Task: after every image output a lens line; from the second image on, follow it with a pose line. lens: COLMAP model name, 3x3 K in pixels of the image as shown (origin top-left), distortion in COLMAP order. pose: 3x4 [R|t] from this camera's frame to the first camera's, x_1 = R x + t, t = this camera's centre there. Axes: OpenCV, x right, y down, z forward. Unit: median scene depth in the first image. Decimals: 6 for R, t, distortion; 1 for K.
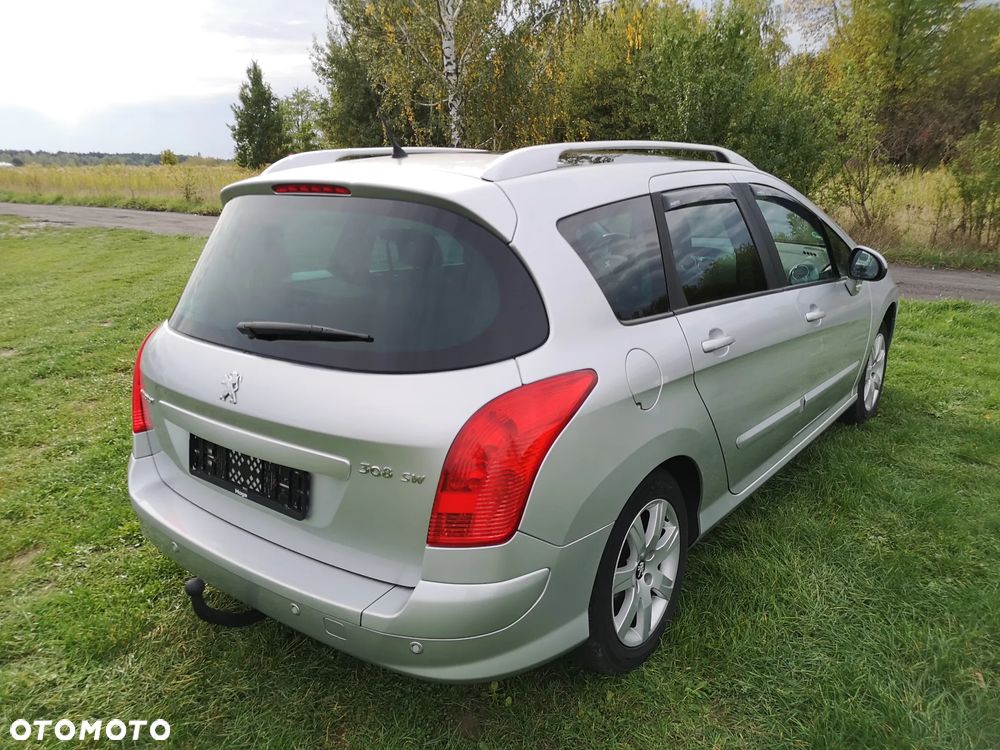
lens RADIAL K [[763.1, 0, 499.2], [0, 763.1, 374.4], [0, 0, 1]] dist [0.036582, -0.011429]
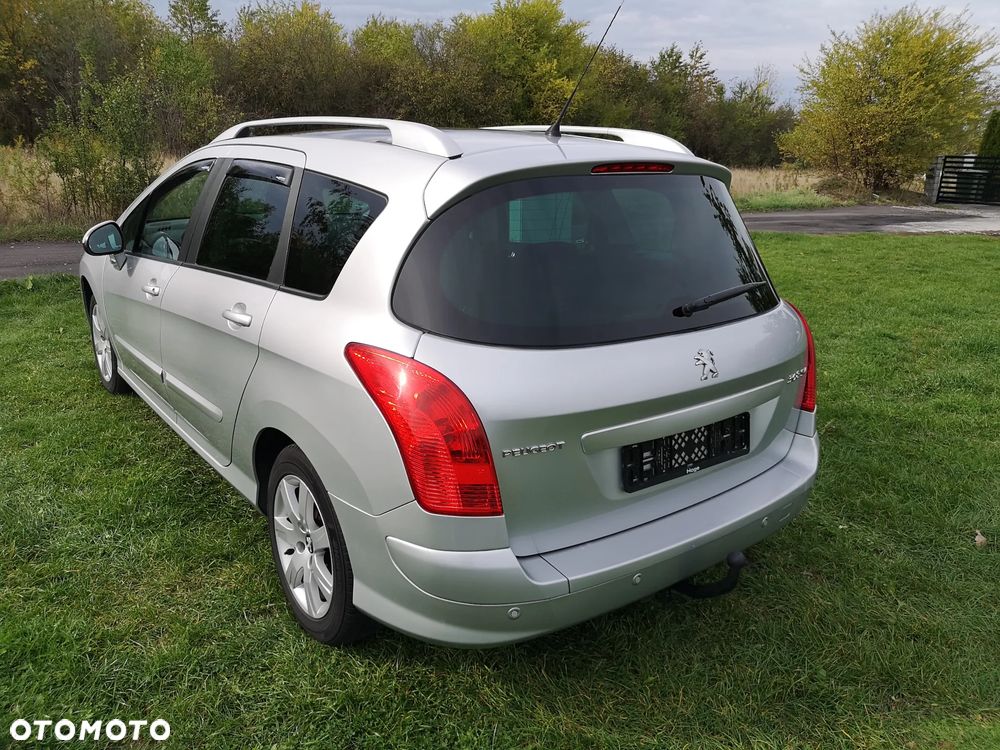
lens RADIAL K [[773.0, 0, 513.7], [0, 773.0, 375.1], [0, 0, 1]] dist [0.025864, -0.010111]
pose [[0.271006, -0.264615, 0.925492, -0.911614], [0.237040, 0.950210, 0.202272, -0.158158], [-0.932935, 0.164562, 0.320236, 0.602113]]
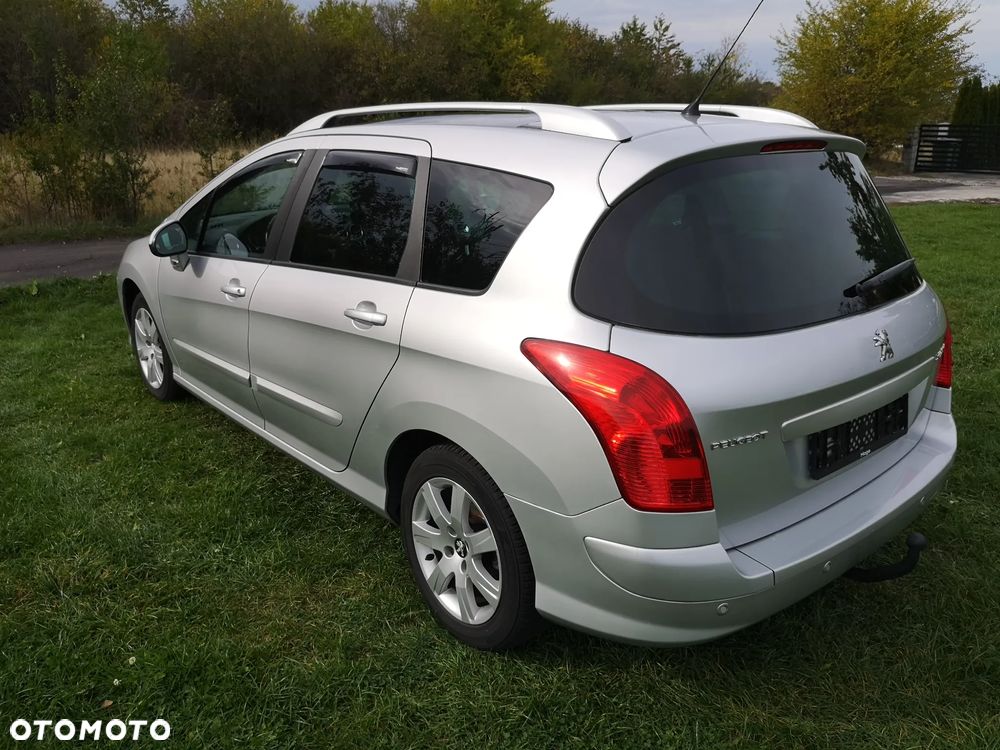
lens RADIAL K [[796.5, 0, 500.0], [0, 796.5, 375.0], [0, 0, 1]] dist [-0.005595, -0.007279]
pose [[0.218533, -0.290843, 0.931479, -0.951510], [0.268367, 0.935656, 0.229186, -0.211201], [-0.938202, 0.199894, 0.282524, 0.782881]]
